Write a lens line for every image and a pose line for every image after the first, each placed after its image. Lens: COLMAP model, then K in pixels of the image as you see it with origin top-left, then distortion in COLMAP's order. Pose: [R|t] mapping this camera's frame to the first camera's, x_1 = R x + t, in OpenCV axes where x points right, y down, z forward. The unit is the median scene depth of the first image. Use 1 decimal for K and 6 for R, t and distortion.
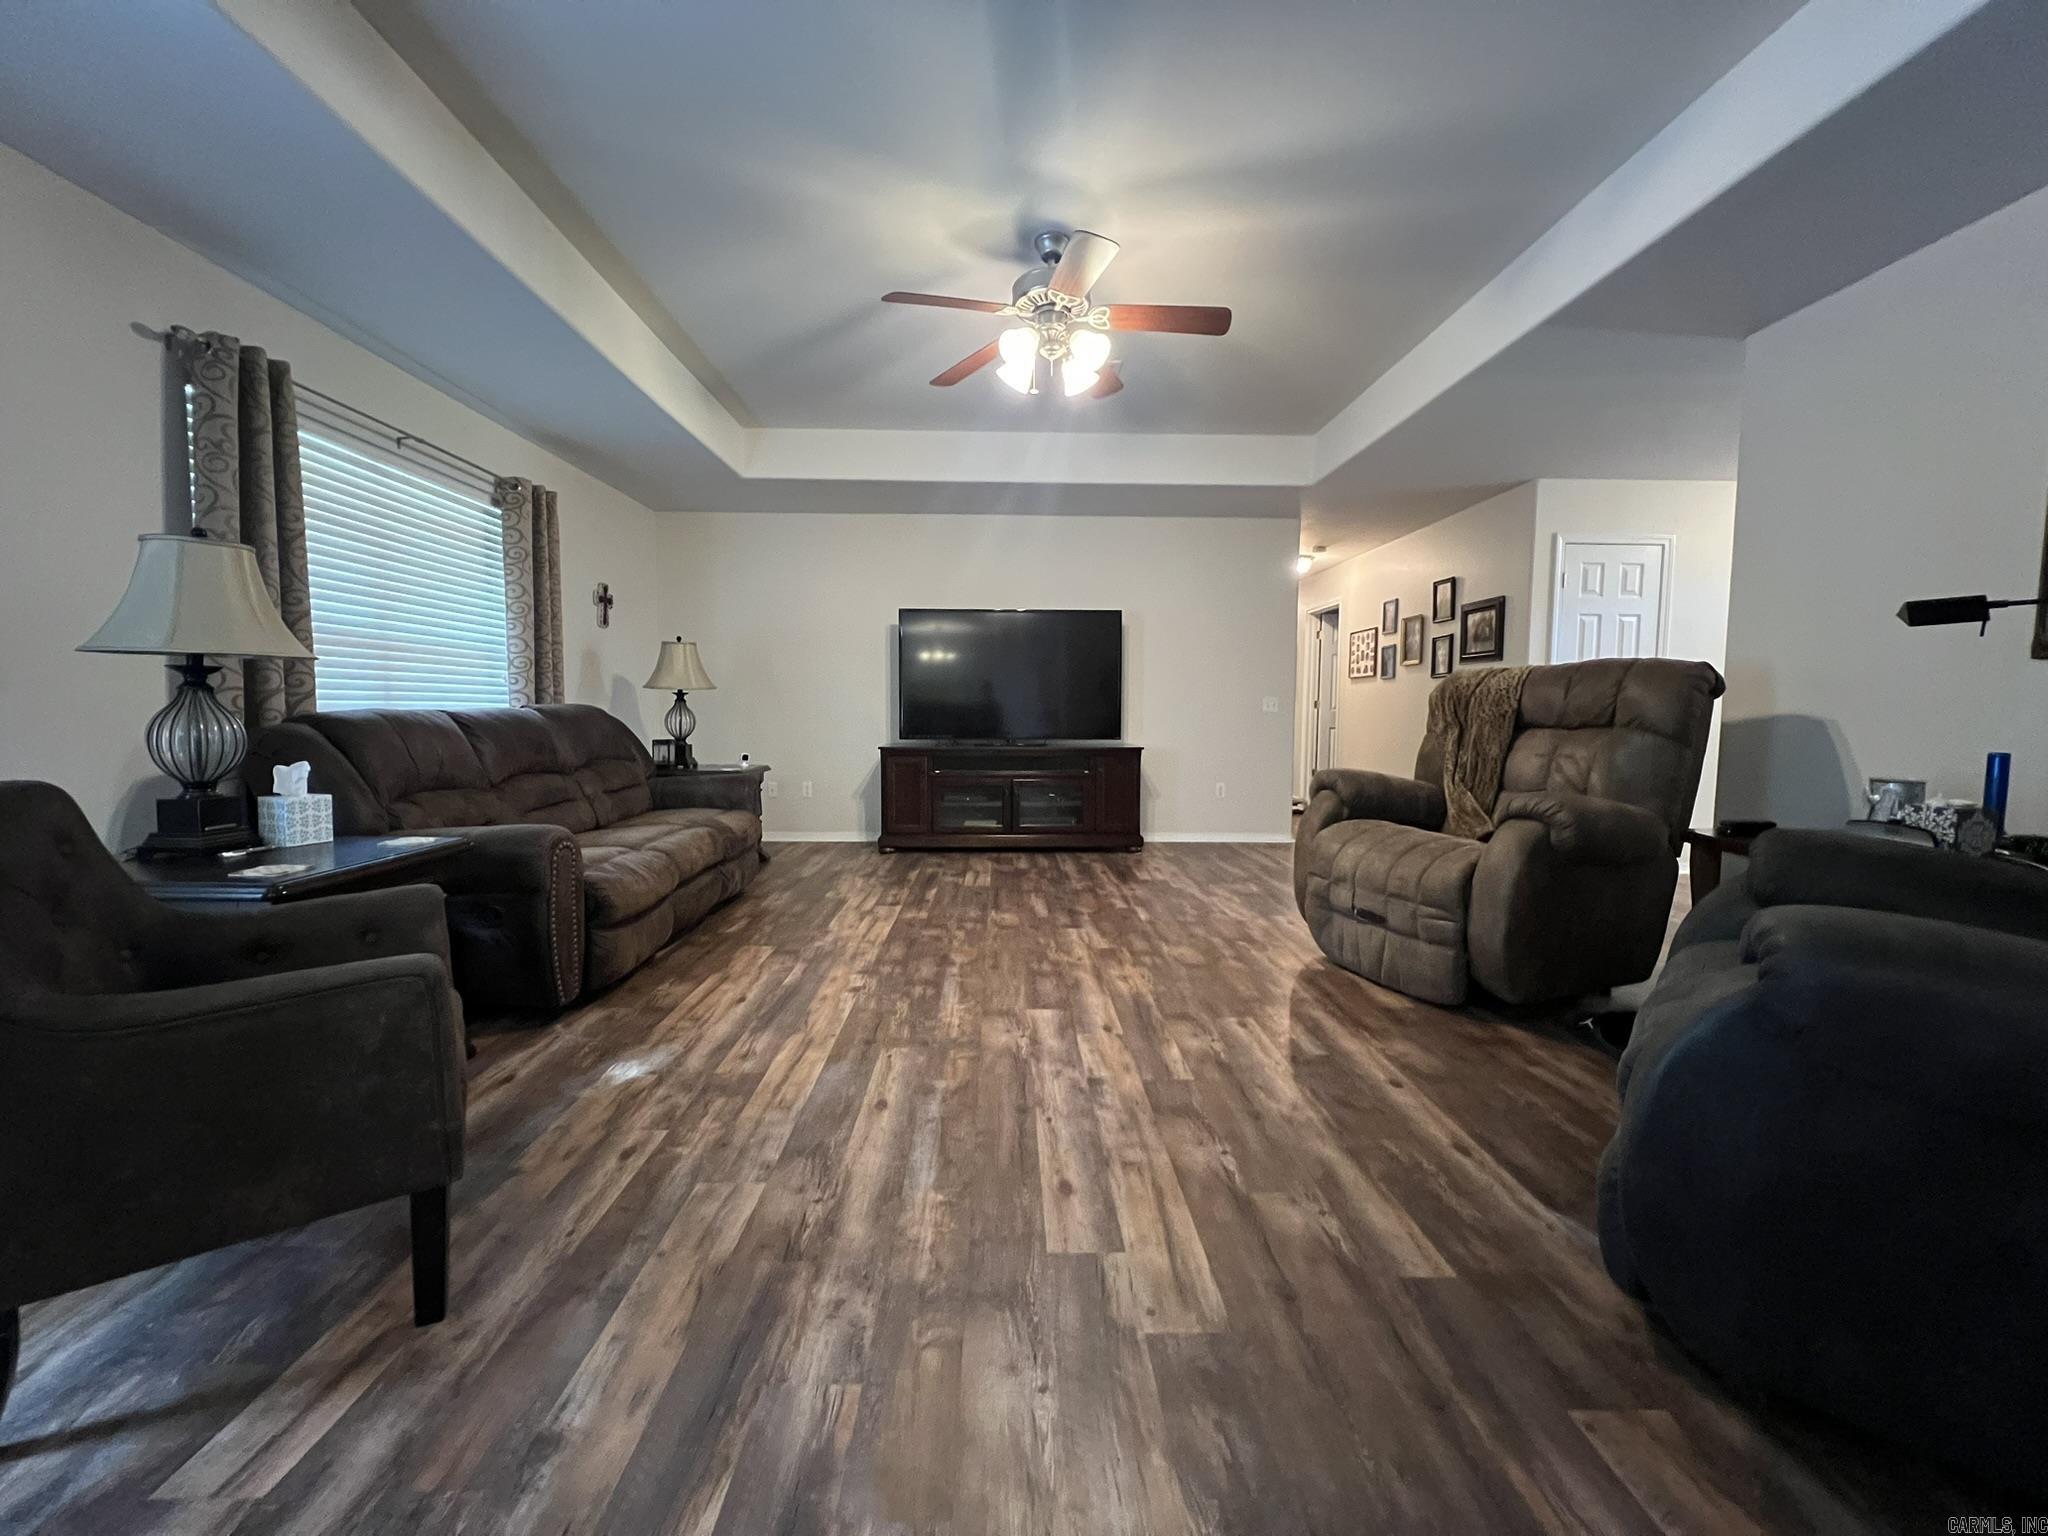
lens RADIAL K [[820.2, 0, 1017.6], [0, 820.2, 764.4], [0, 0, 1]] dist [-0.002290, 0.000910]
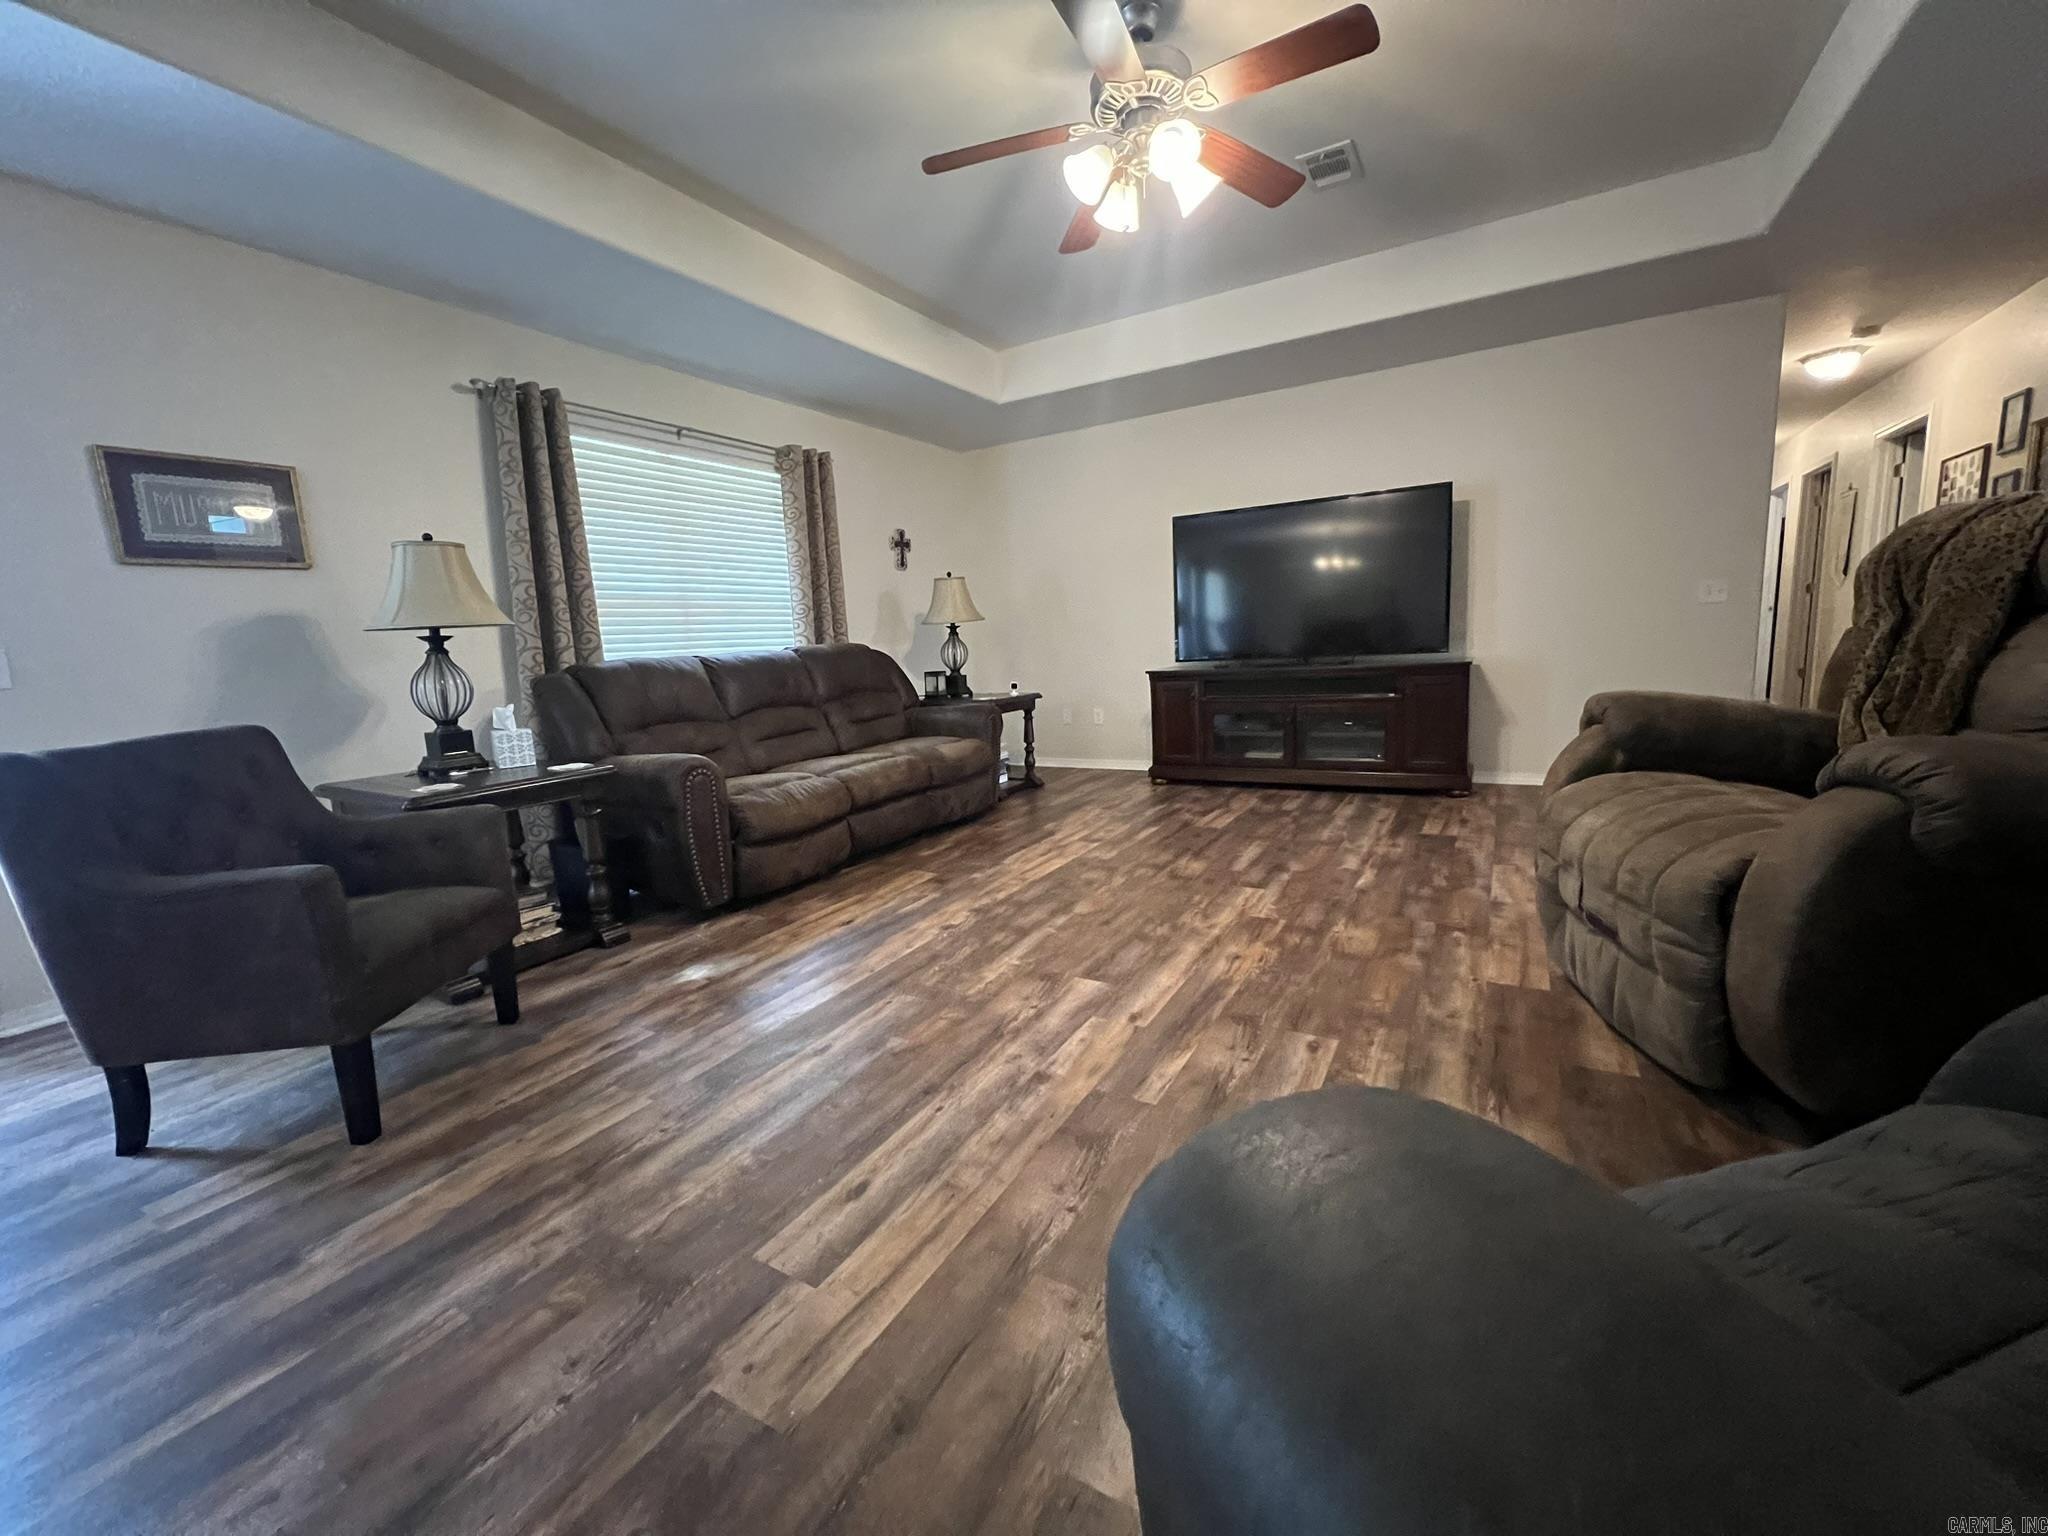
lens RADIAL K [[820.2, 0, 1014.6], [0, 820.2, 763.1], [0, 0, 1]] dist [-0.002290, 0.000910]
pose [[0.848290, 0.029610, -0.528704, 0.390669], [0.020816, 0.995799, 0.089168, -0.006967], [0.529123, -0.086646, 0.844110, 0.235850]]
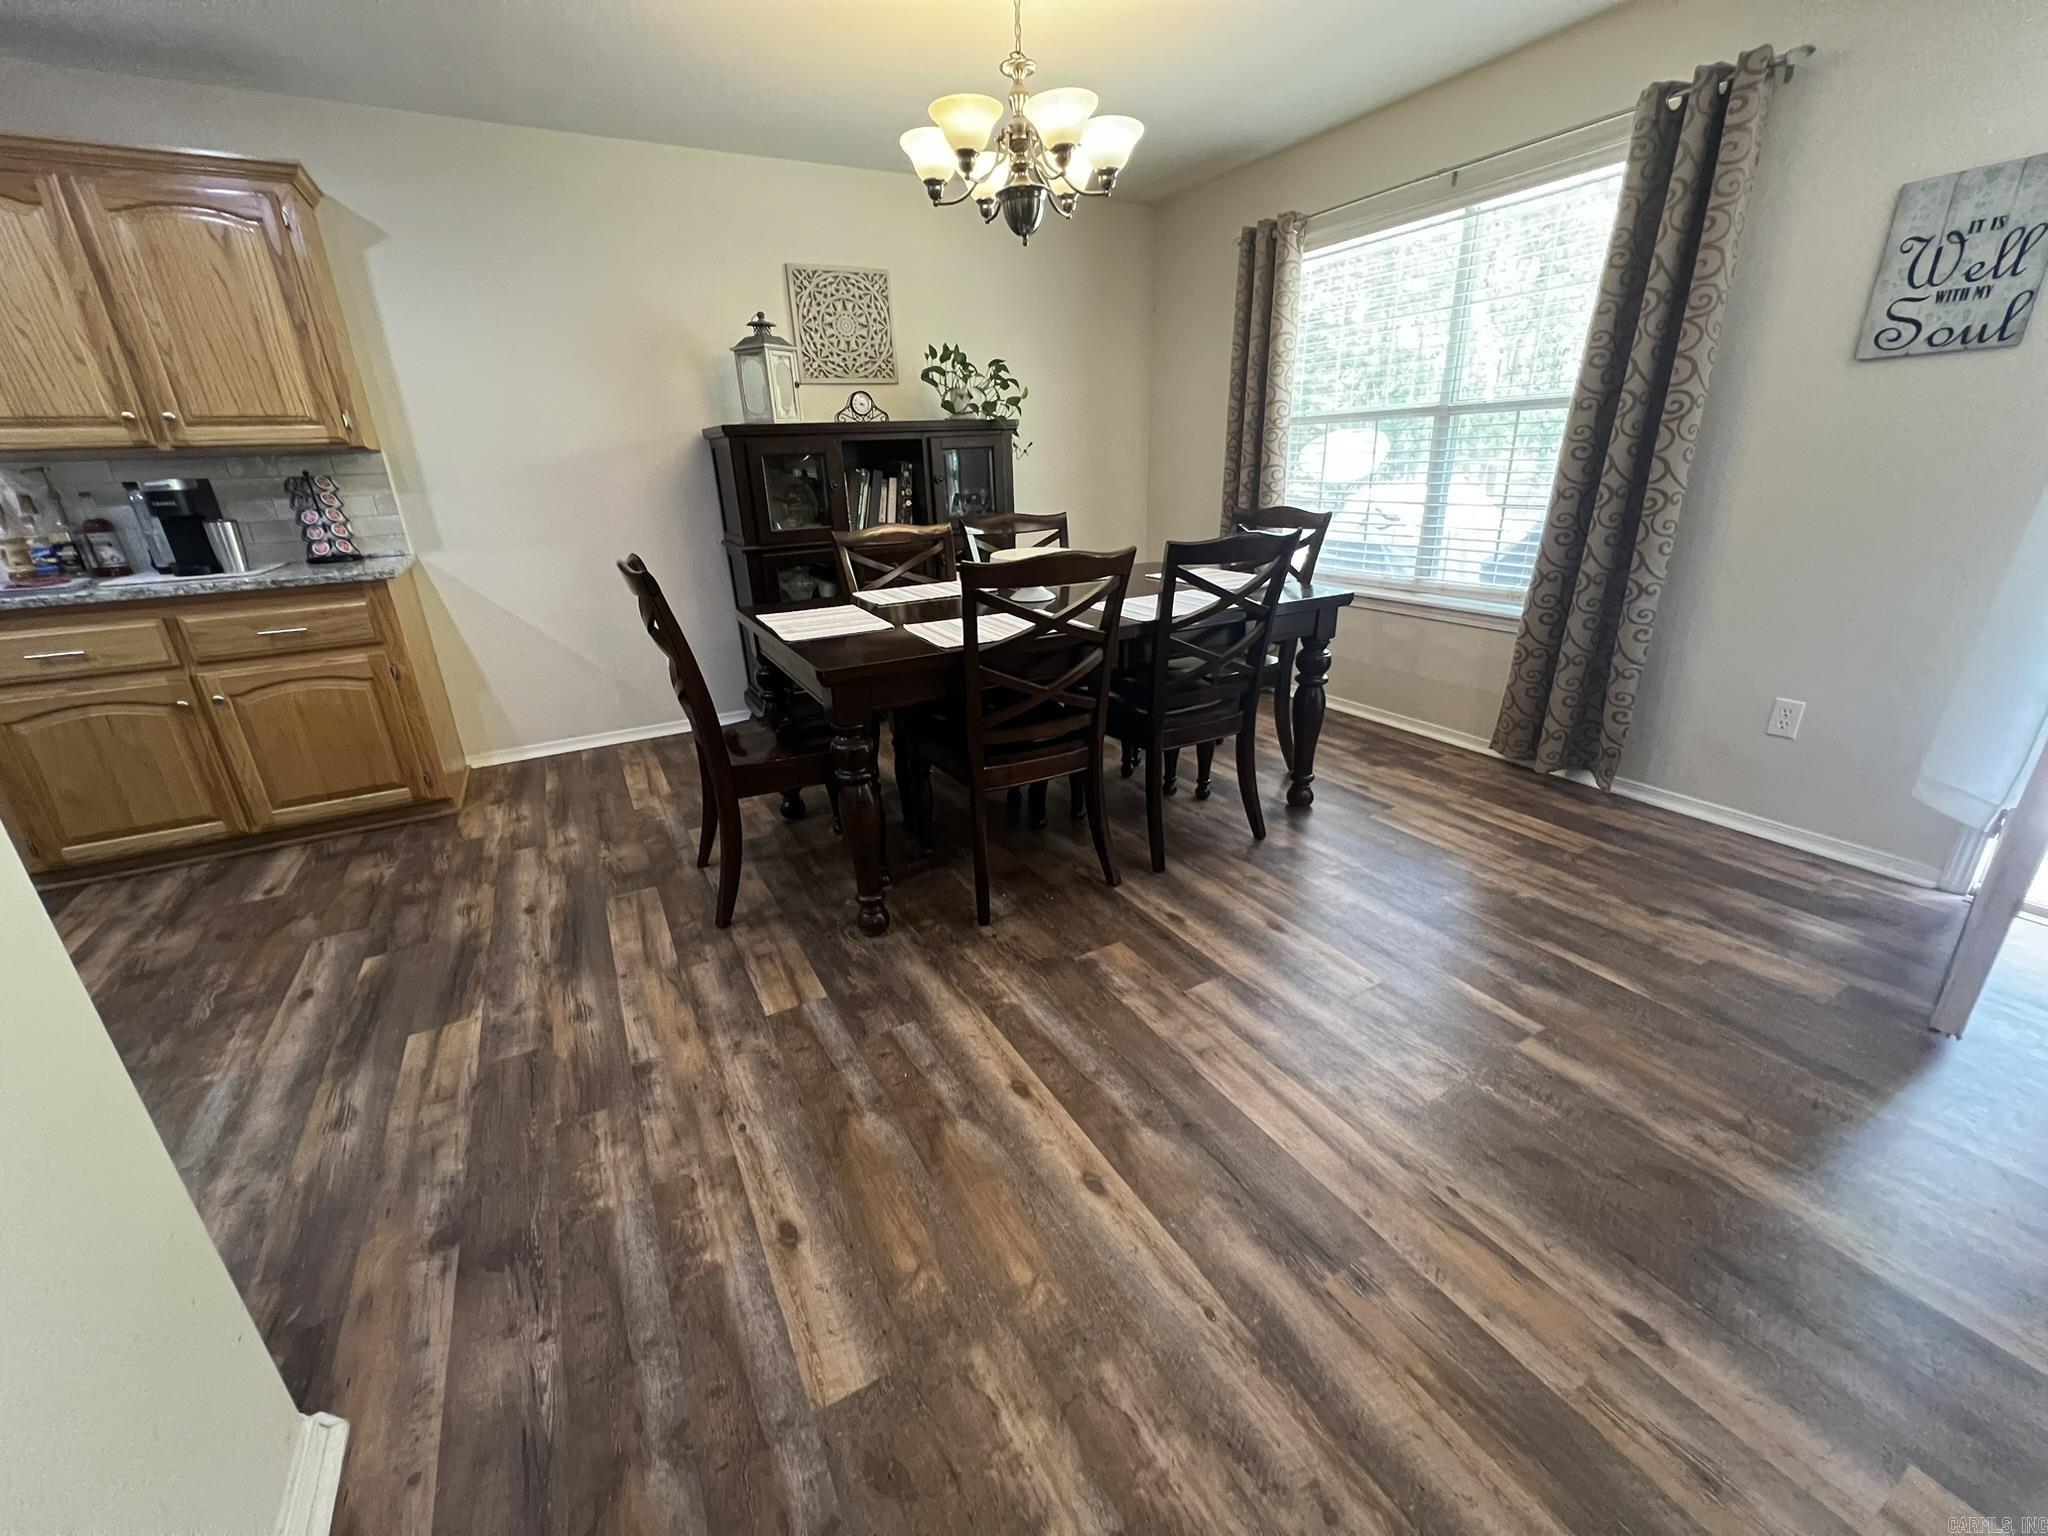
lens RADIAL K [[820.2, 0, 1021.8], [0, 820.2, 761.0], [0, 0, 1]] dist [-0.002290, 0.000910]
pose [[-0.879539, 0.186145, -0.437906, 0.731368], [-0.005974, 0.915912, 0.401335, -0.177016], [0.475790, 0.355606, -0.804468, 1.687406]]
